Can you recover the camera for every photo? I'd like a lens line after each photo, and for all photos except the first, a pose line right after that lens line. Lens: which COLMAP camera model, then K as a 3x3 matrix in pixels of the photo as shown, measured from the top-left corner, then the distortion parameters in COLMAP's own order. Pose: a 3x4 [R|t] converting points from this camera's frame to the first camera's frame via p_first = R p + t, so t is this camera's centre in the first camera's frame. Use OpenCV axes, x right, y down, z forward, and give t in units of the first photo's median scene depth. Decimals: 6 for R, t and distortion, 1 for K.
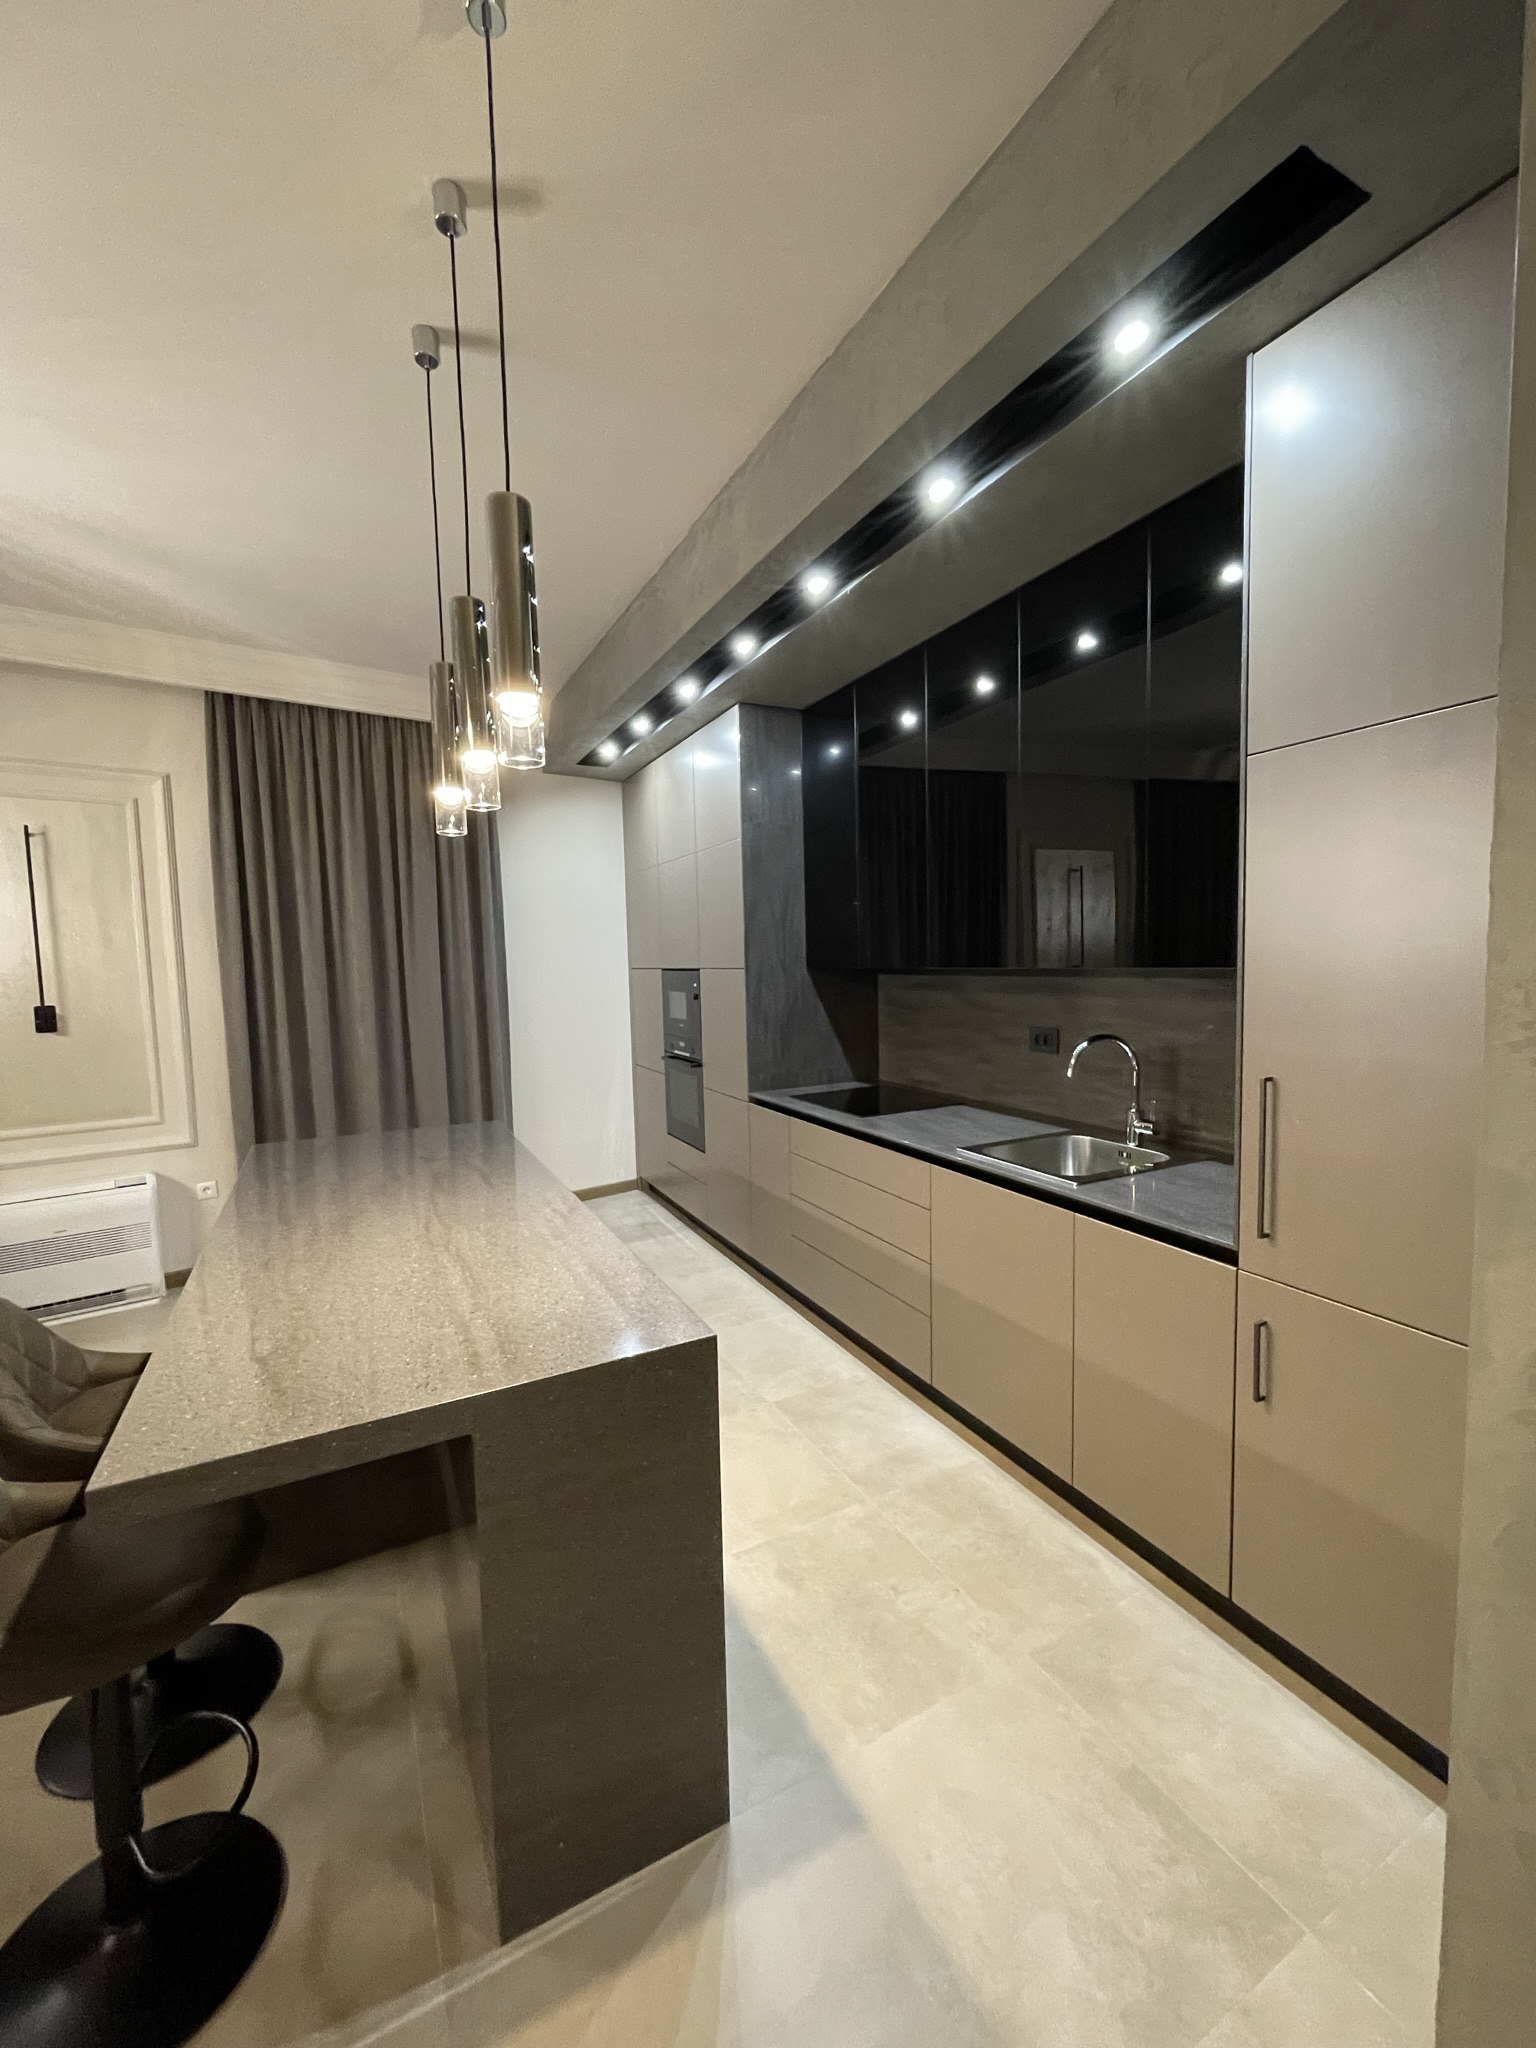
lens RADIAL K [[827.4, 0, 768.0], [0, 827.4, 1024.0], [0, 0, 1]] dist [0.001276, 0.000037]
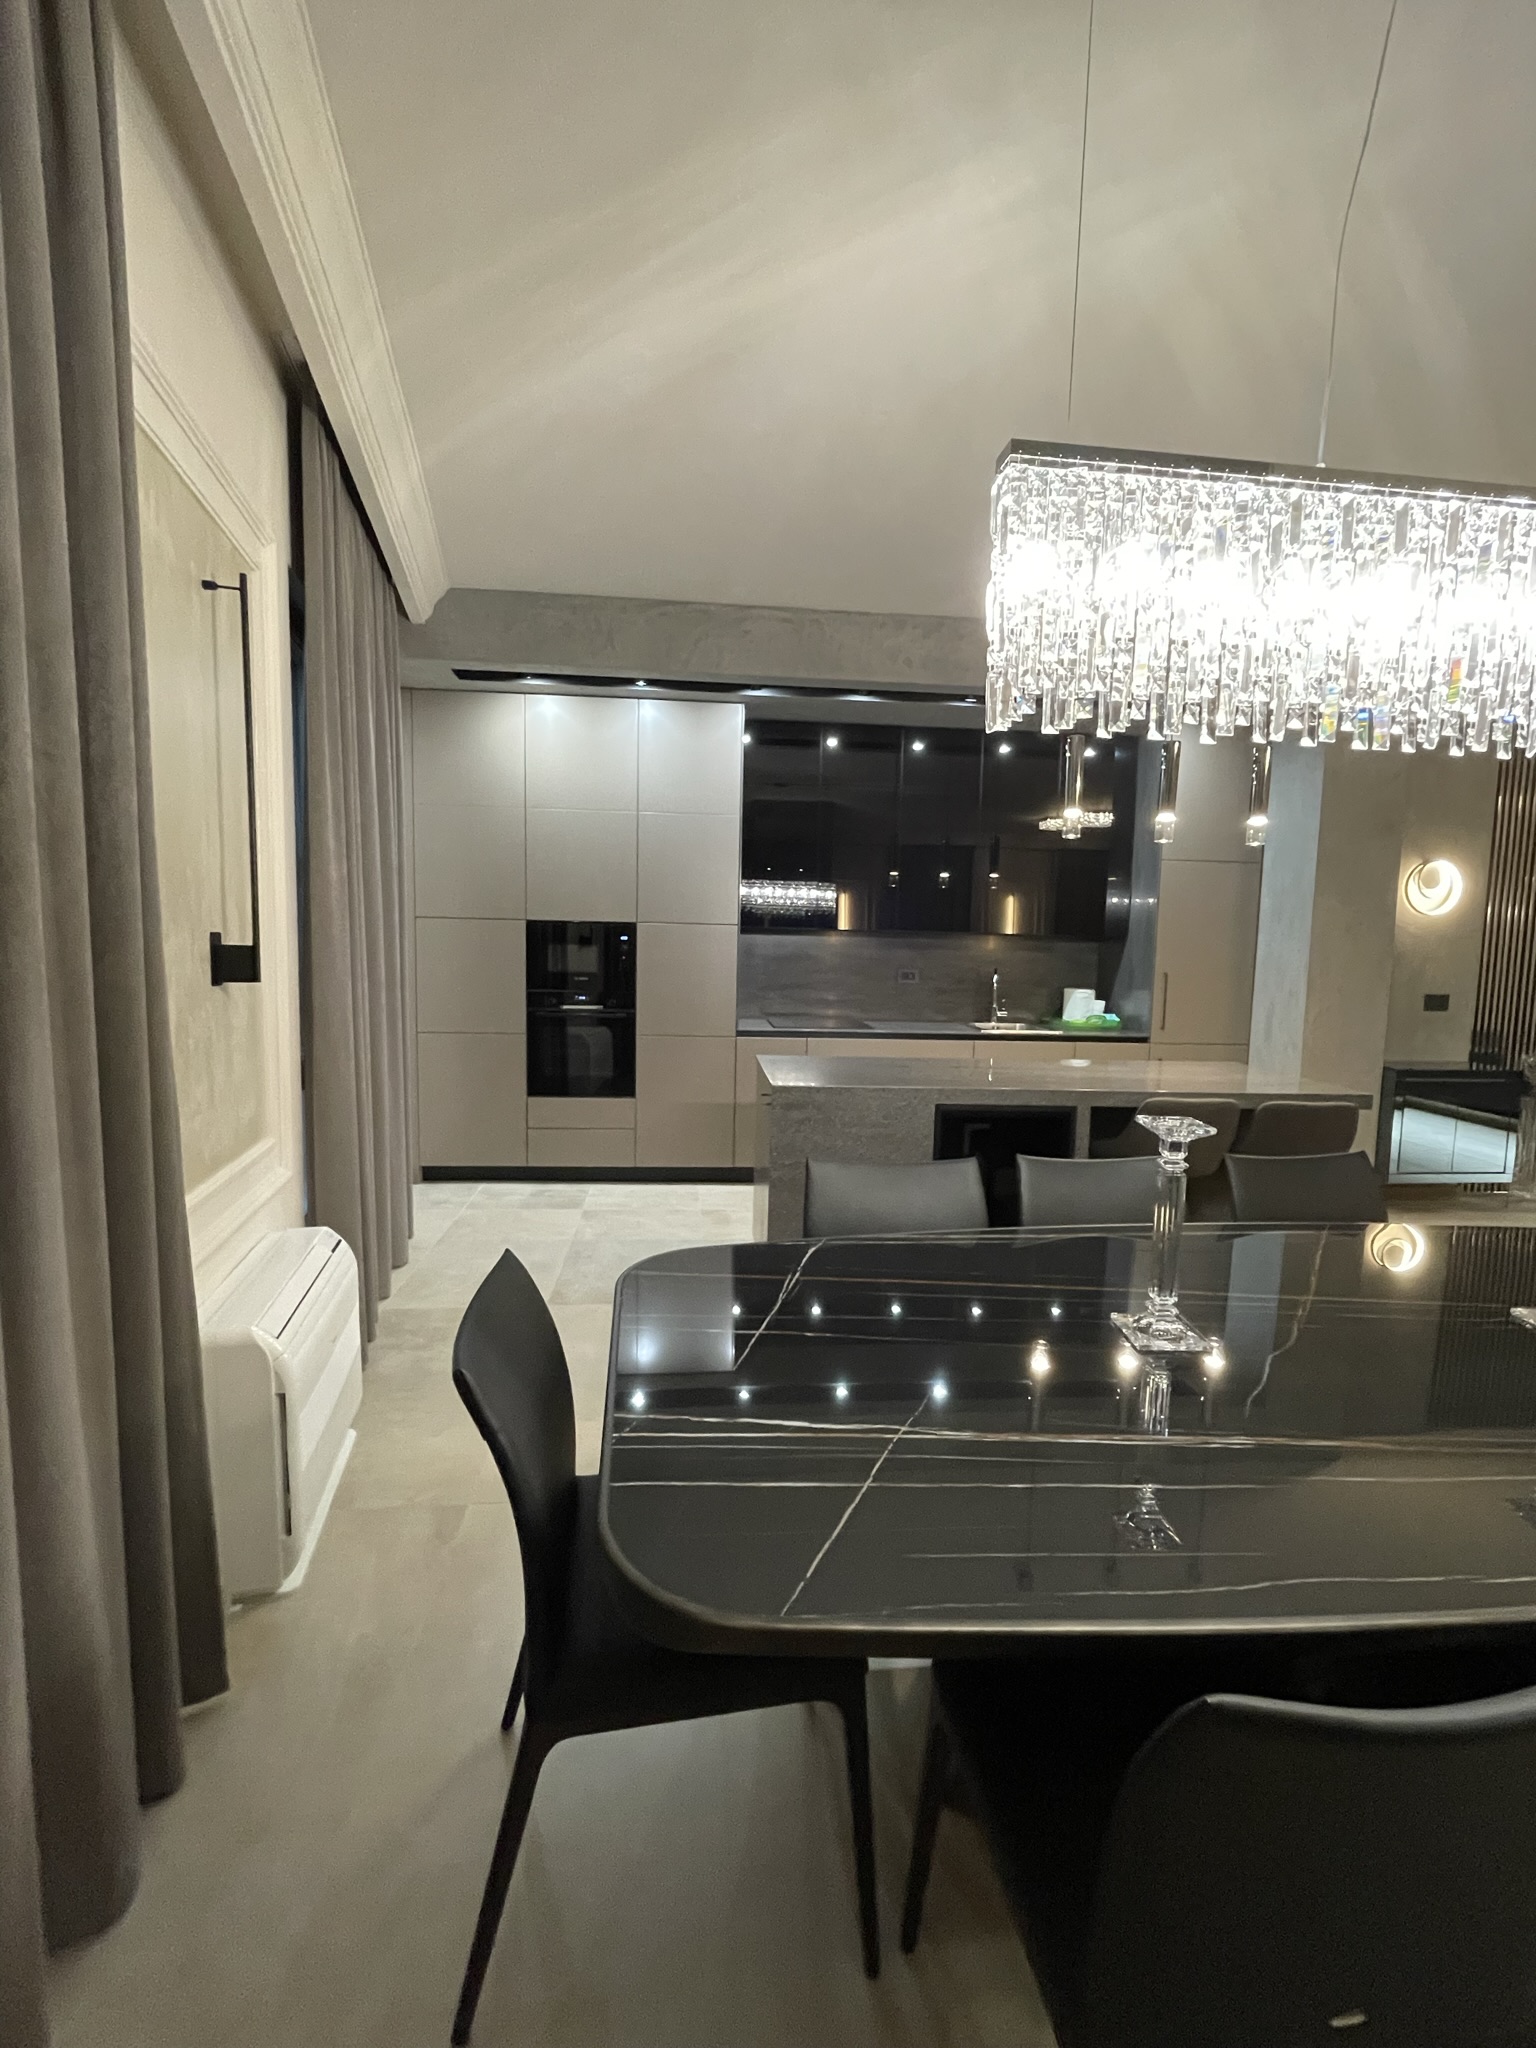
lens RADIAL K [[893.1, 0, 763.7], [0, 893.1, 1031.8], [0, 0, 1]] dist [-0.006140, -0.000699]
pose [[0.383757, -0.063716, 0.921233, -1.175779], [0.041138, 0.997806, 0.051875, 0.021228], [-0.922517, 0.017990, 0.385537, 0.454605]]
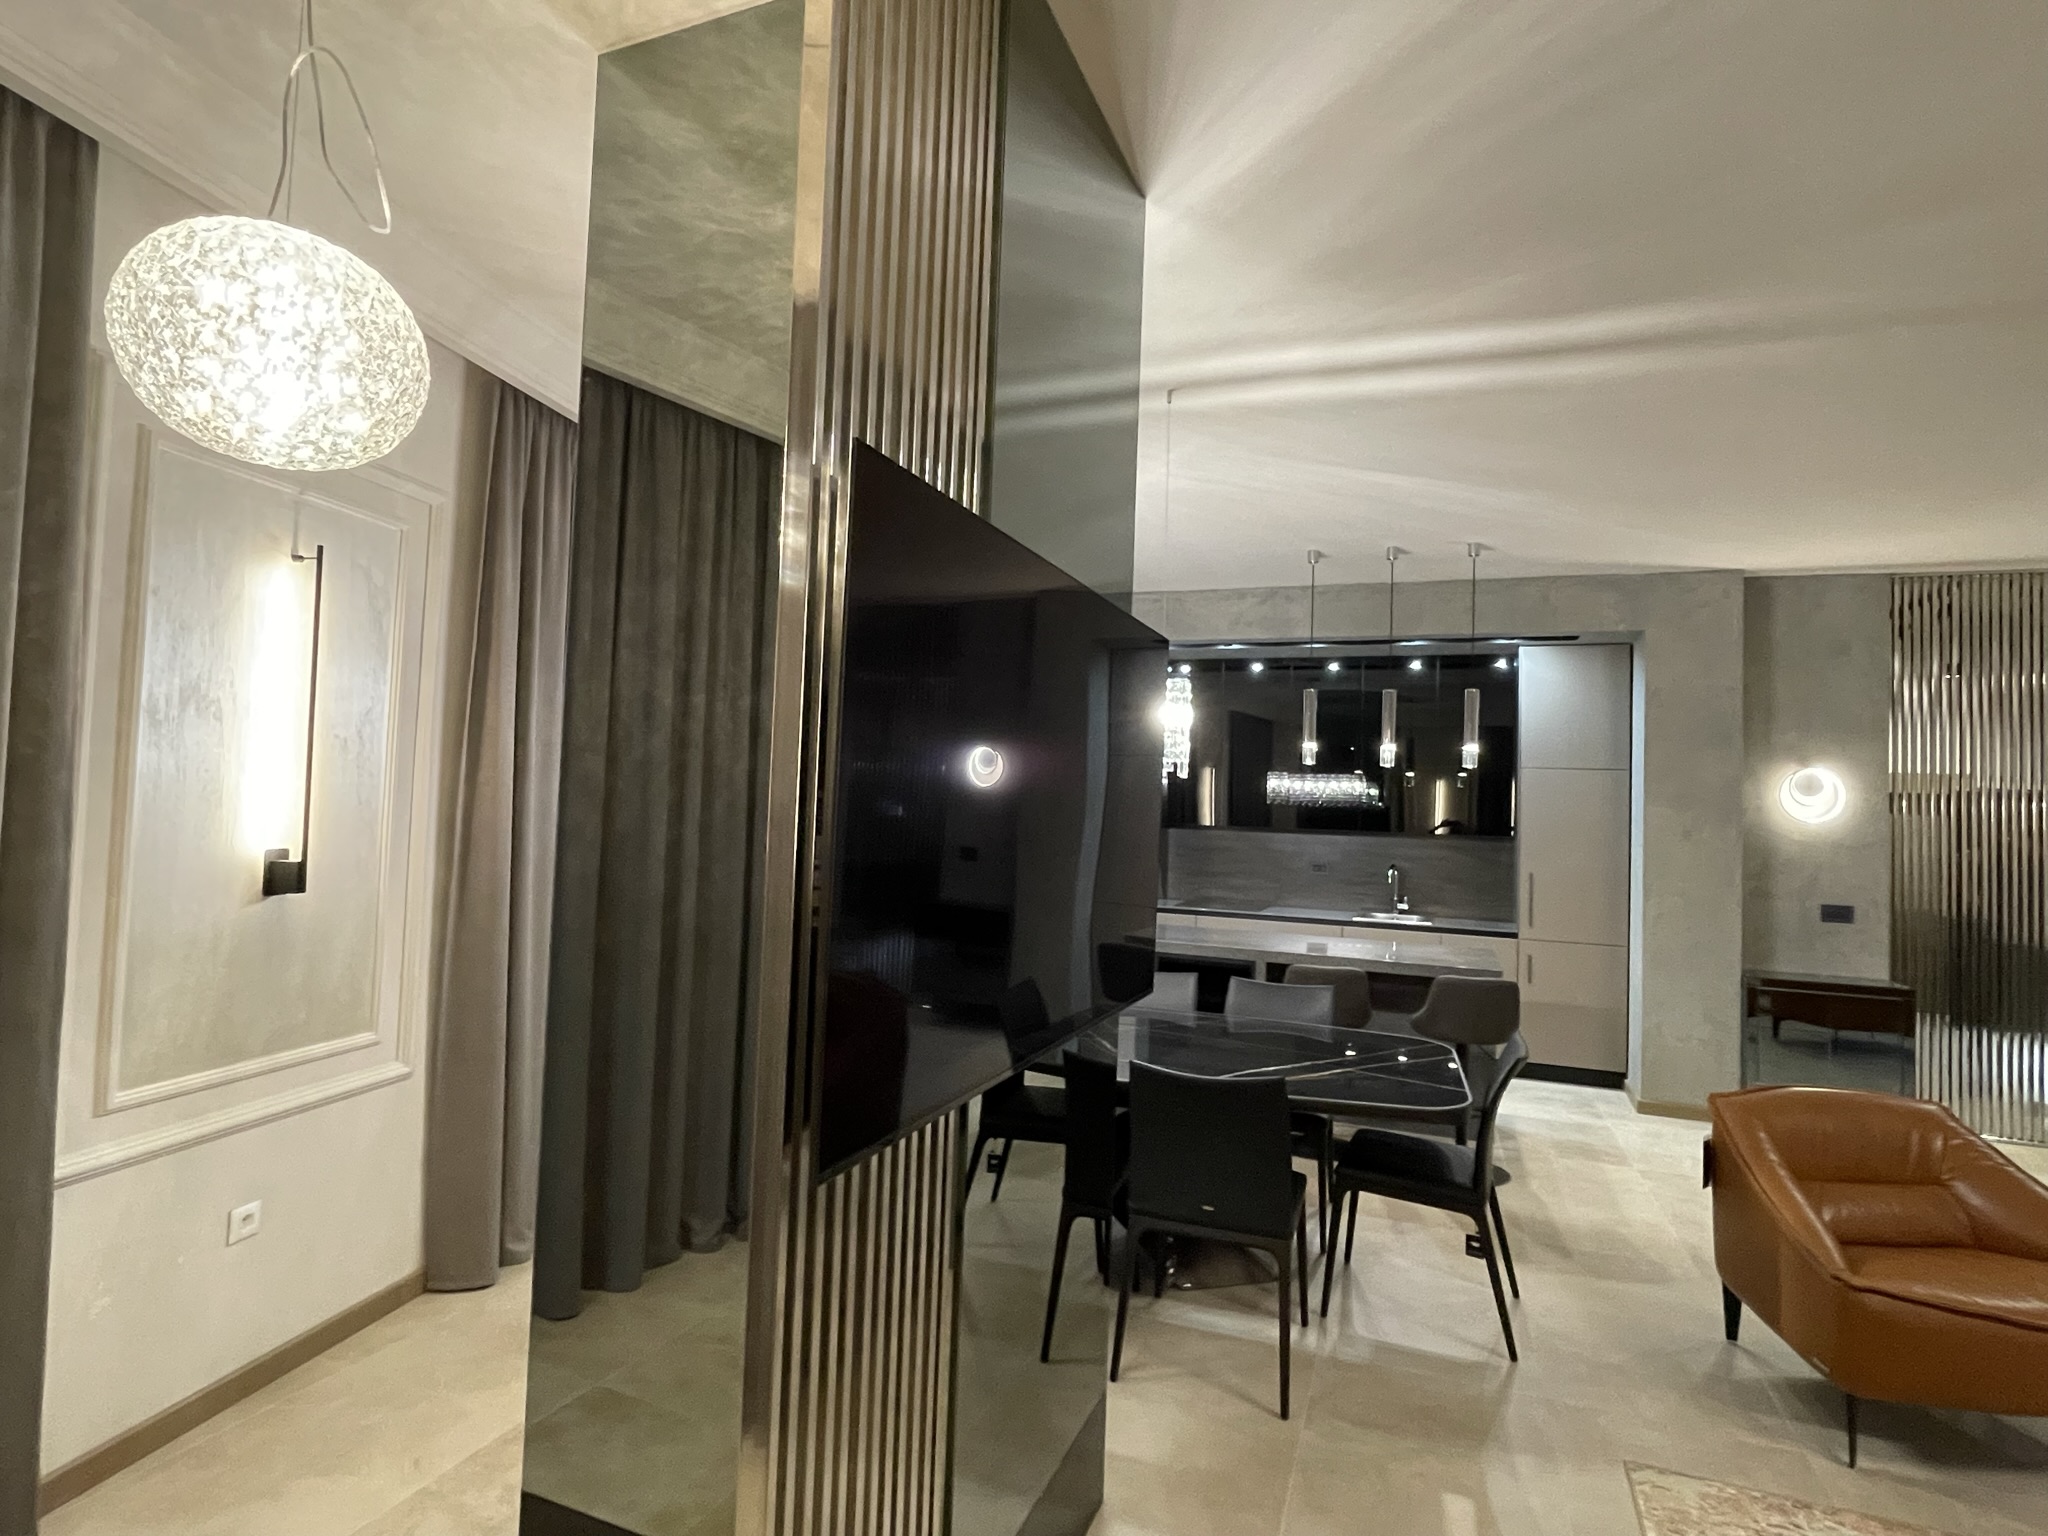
lens RADIAL K [[1051.1, 0, 1024.0], [0, 1051.1, 768.0], [0, 0, 1]] dist [-0.001816, -0.000045]
pose [[0.746649, 0.075008, 0.660976, -1.426016], [-0.000534, 0.993690, -0.112161, 0.048943], [-0.665218, 0.083392, 0.741978, -0.284892]]
